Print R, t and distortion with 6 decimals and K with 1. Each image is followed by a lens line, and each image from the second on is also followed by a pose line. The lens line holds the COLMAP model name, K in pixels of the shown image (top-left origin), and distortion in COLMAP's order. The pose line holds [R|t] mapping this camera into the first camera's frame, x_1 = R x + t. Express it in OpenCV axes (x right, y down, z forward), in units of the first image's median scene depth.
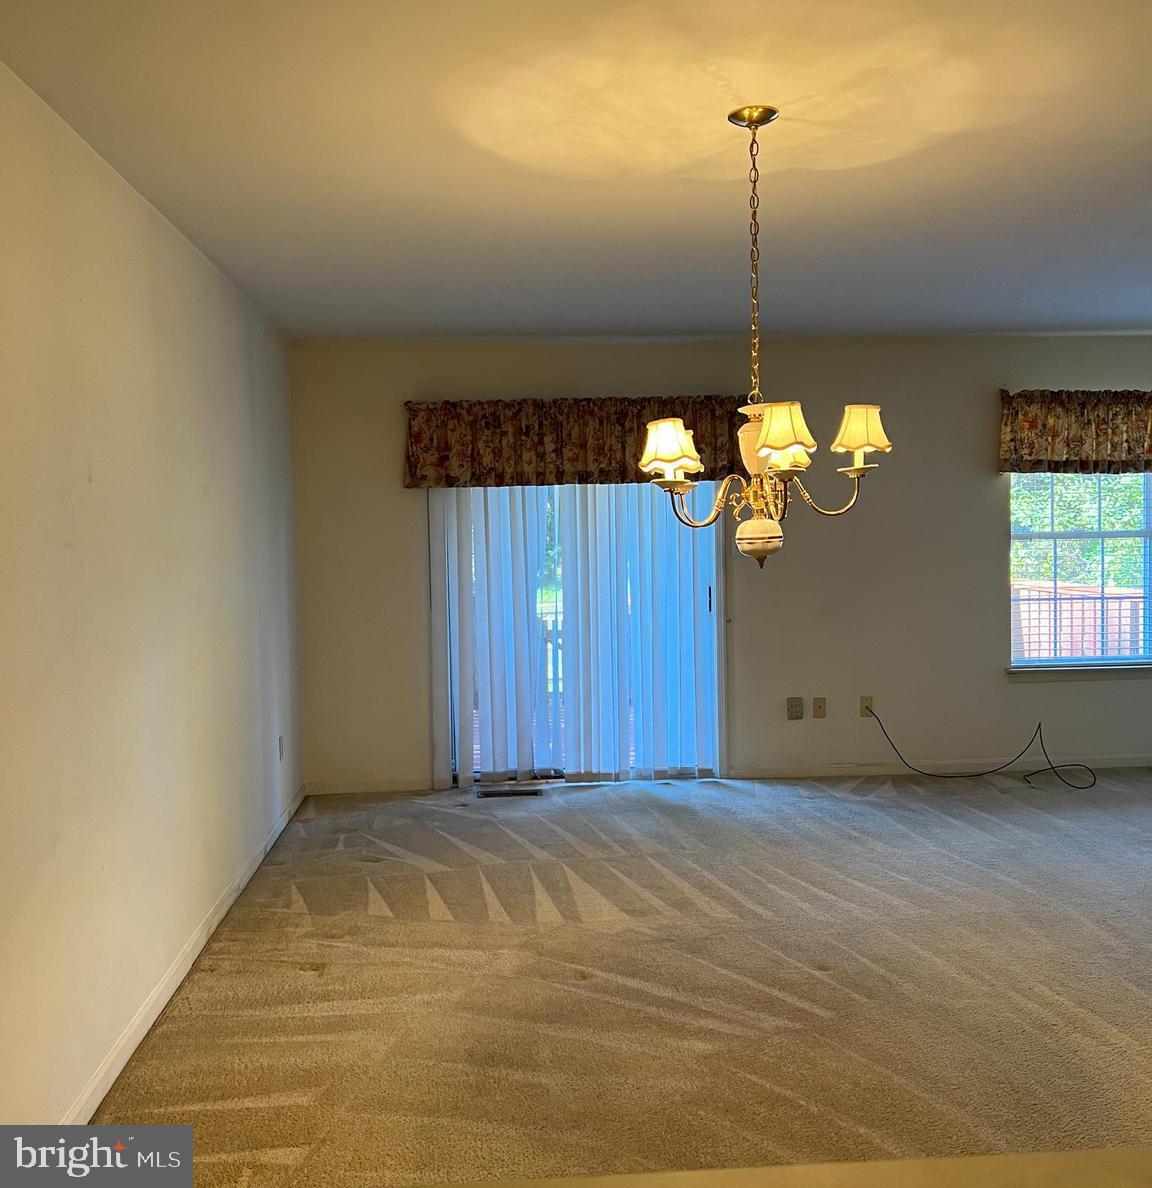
lens RADIAL K [[1153.2, 0, 558.6], [0, 1153.2, 588.3], [0, 0, 1]] dist [0.033001, 0.000000]
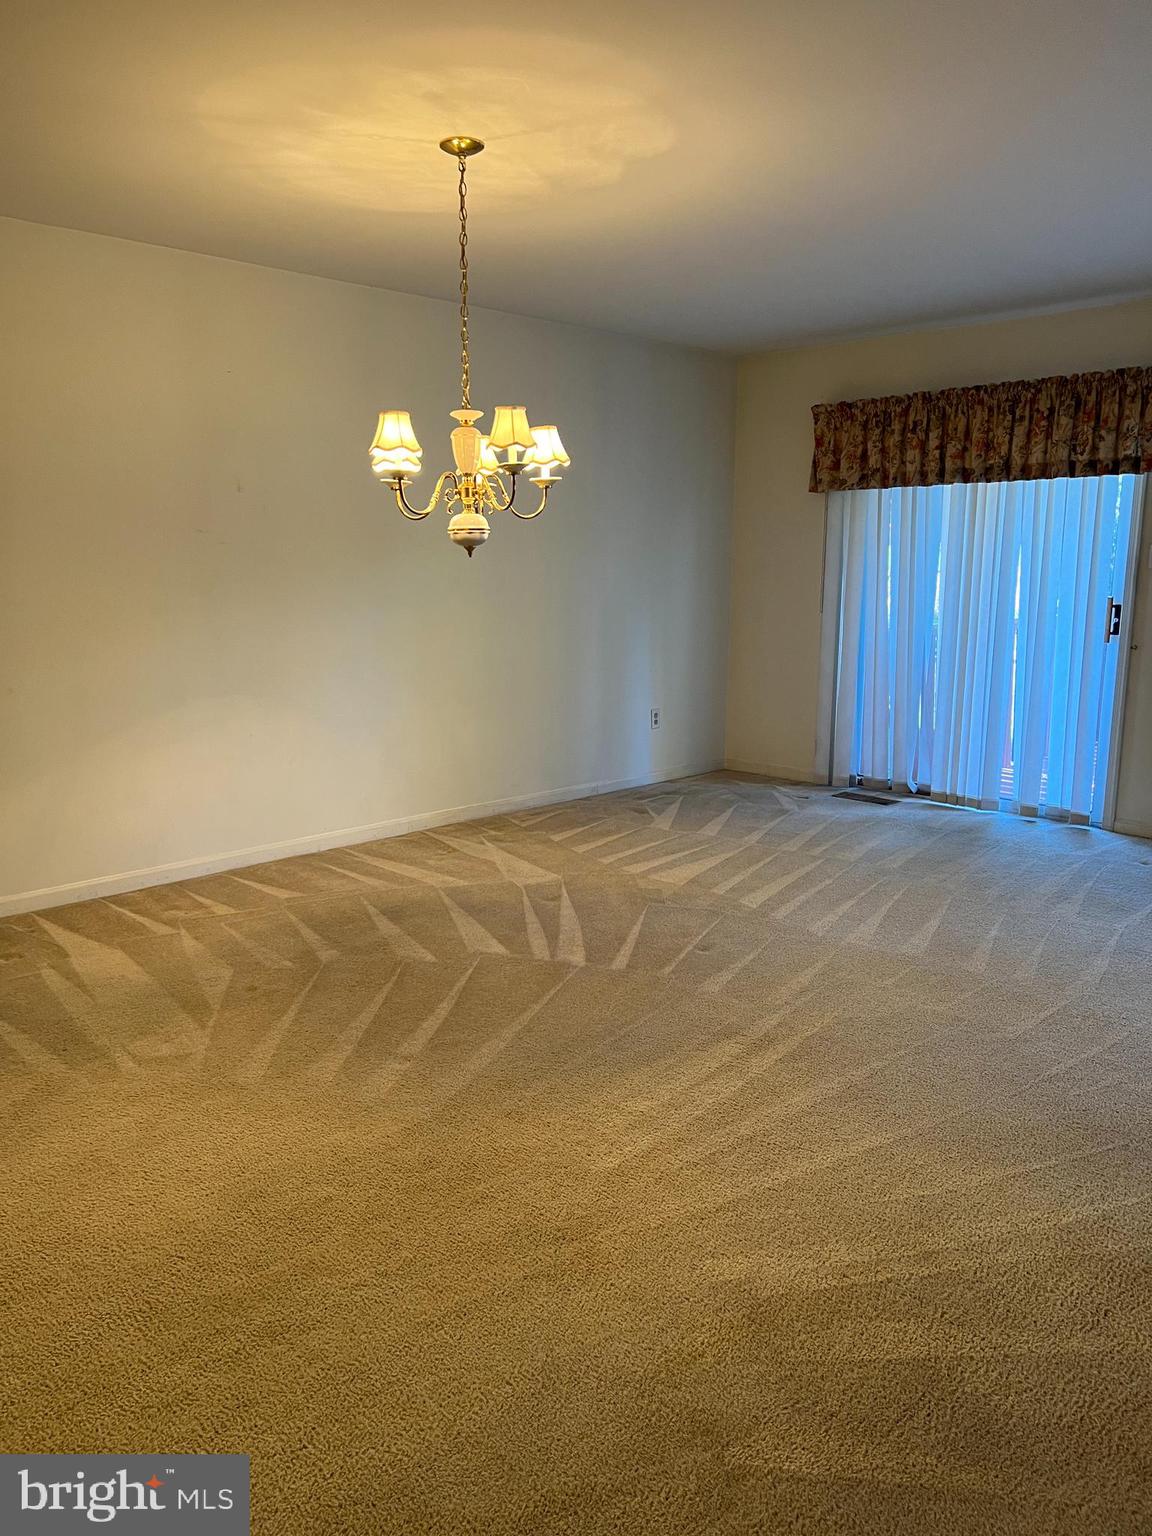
lens RADIAL K [[1154.4, 0, 524.7], [0, 1154.4, 762.4], [0, 0, 1]] dist [0.036880, -0.023186]
pose [[0.637119, 0.156635, -0.754682, 0.538160], [-0.053250, 0.985739, 0.159635, 0.000033], [0.768924, -0.061519, 0.636373, 0.127159]]
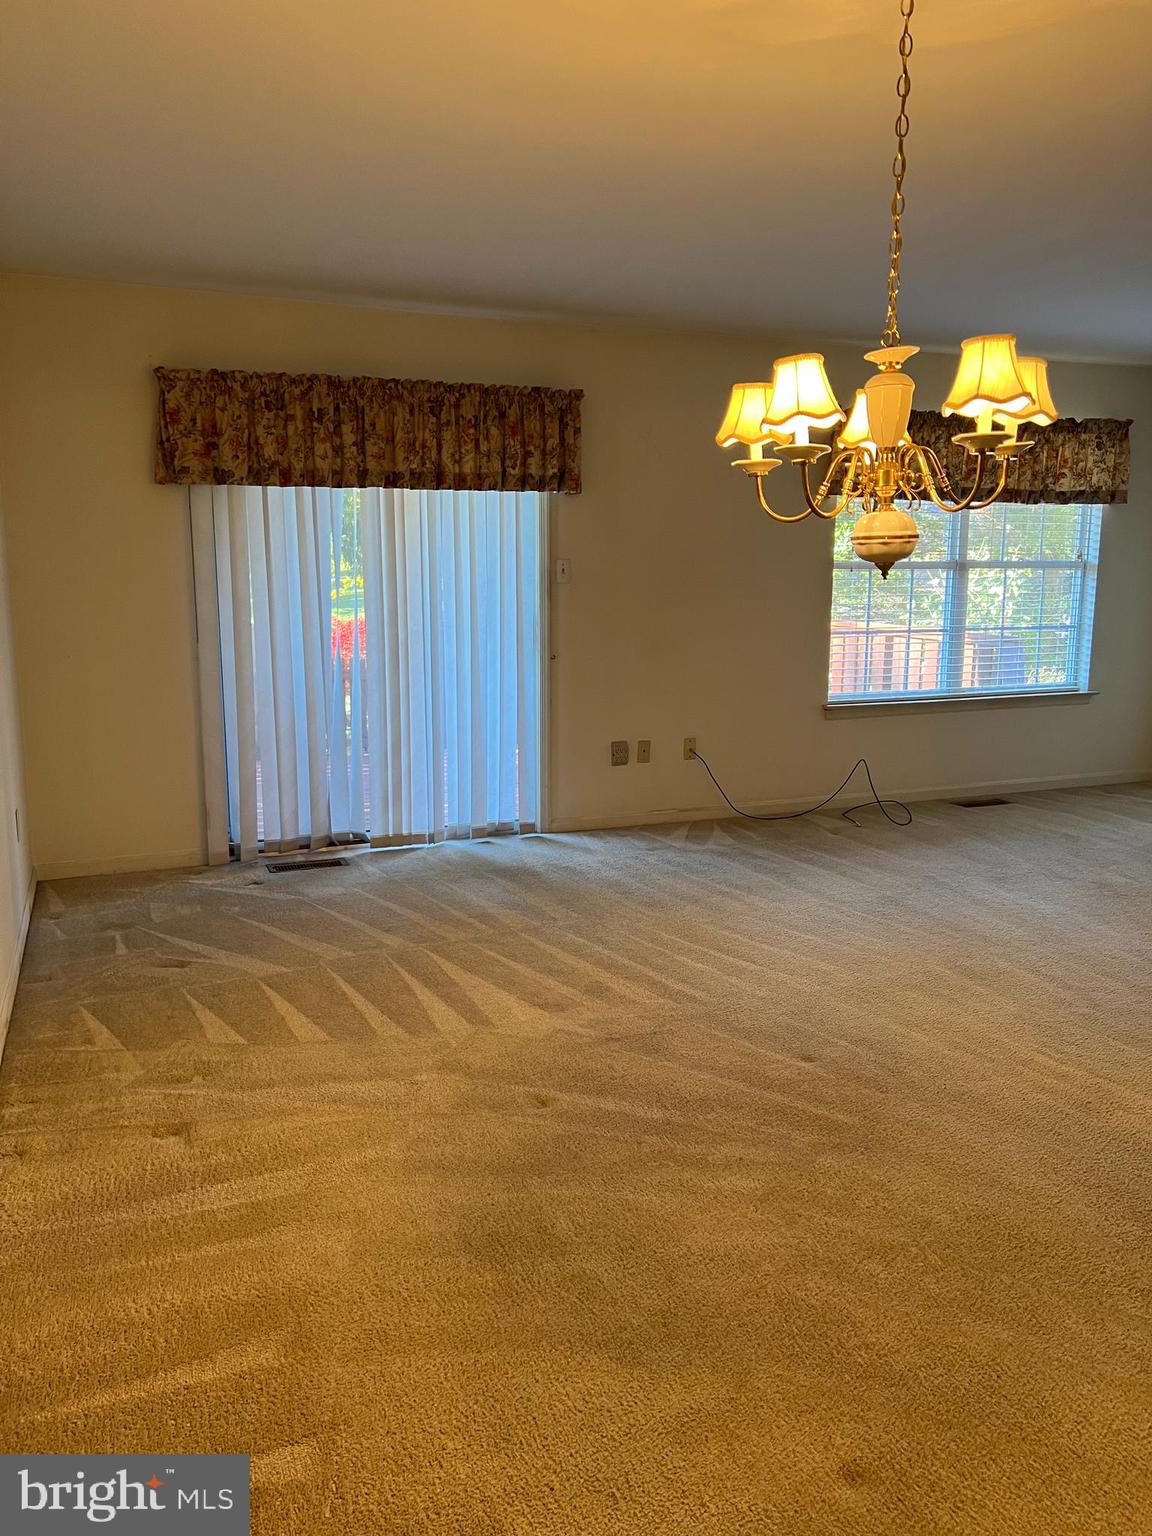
lens RADIAL K [[1154.4, 0, 568.7], [0, 1154.4, 775.5], [0, 0, 1]] dist [0.036880, -0.023186]
pose [[0.951588, -0.033971, 0.305495, -0.117814], [-0.005576, 0.991803, 0.127656, 0.006470], [-0.307327, -0.123179, 0.943598, 0.162019]]
